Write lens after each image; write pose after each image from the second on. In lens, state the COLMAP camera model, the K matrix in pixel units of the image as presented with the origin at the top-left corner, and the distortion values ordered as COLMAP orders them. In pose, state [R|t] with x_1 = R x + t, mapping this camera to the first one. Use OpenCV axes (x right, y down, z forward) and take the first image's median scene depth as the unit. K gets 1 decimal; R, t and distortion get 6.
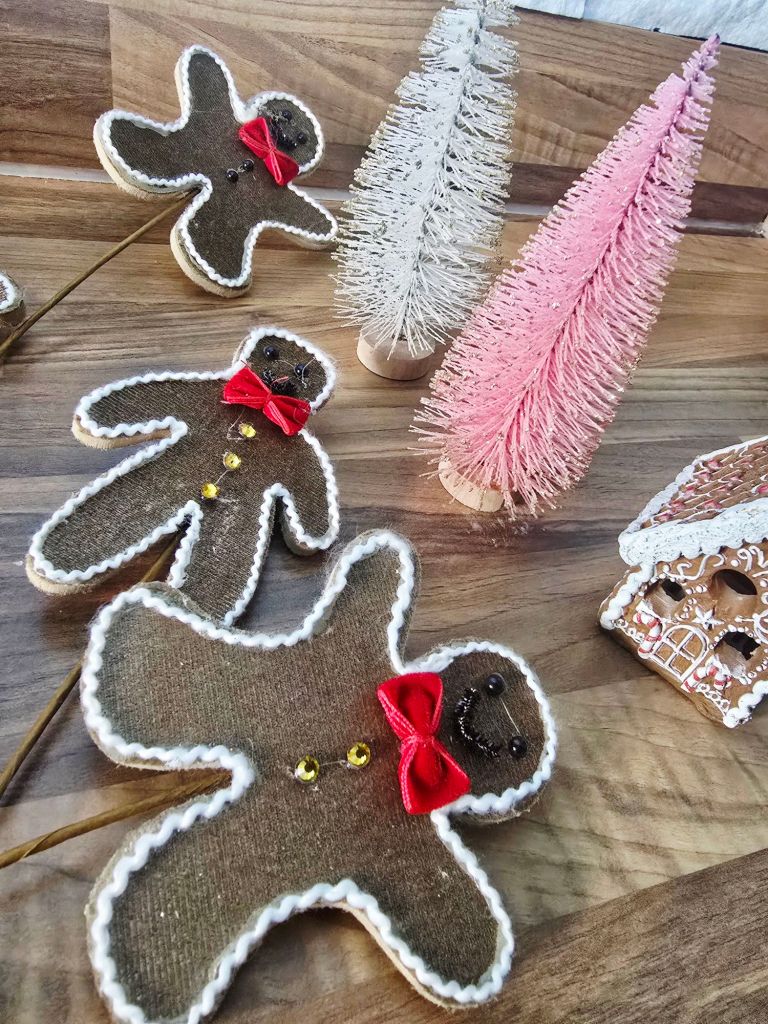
lens RADIAL K [[703.7, 0, 372.7], [0, 703.7, 457.0], [0, 0, 1]] dist [-0.010524, 0.012491]
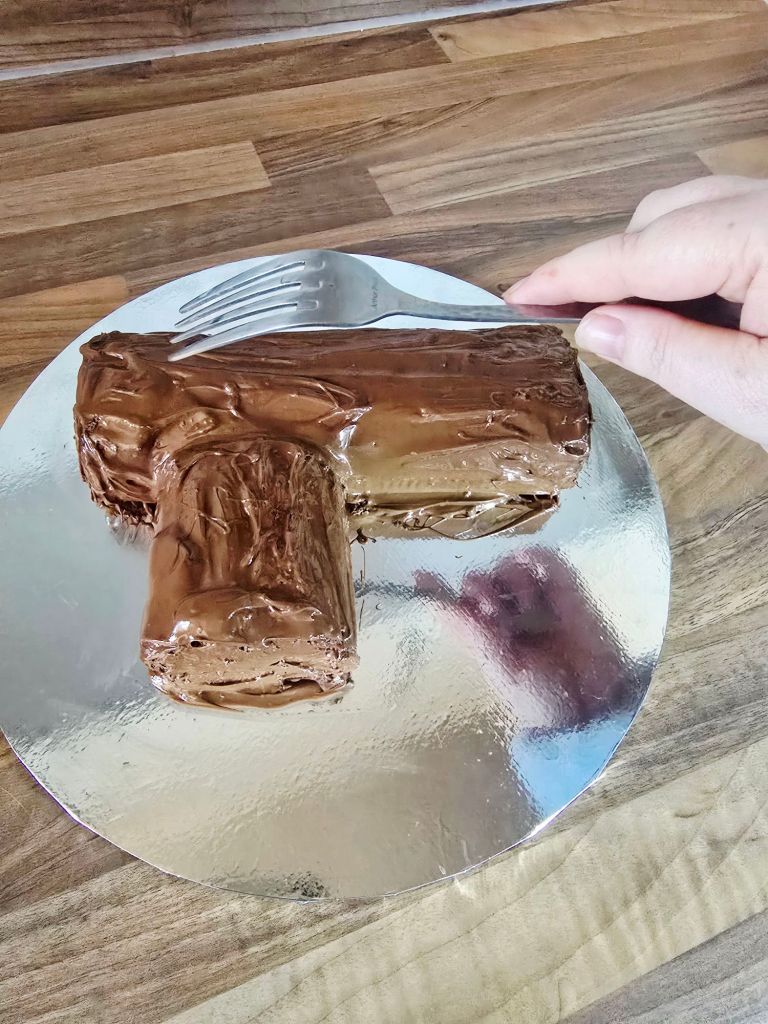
lens RADIAL K [[703.2, 0, 374.8], [0, 703.2, 455.3], [0, 0, 1]] dist [0.009134, -0.009201]
pose [[0.986811, -0.143154, -0.075570, -0.184670], [0.158482, 0.949476, 0.270883, 0.083019], [0.032974, -0.279287, 0.959641, -0.807116]]
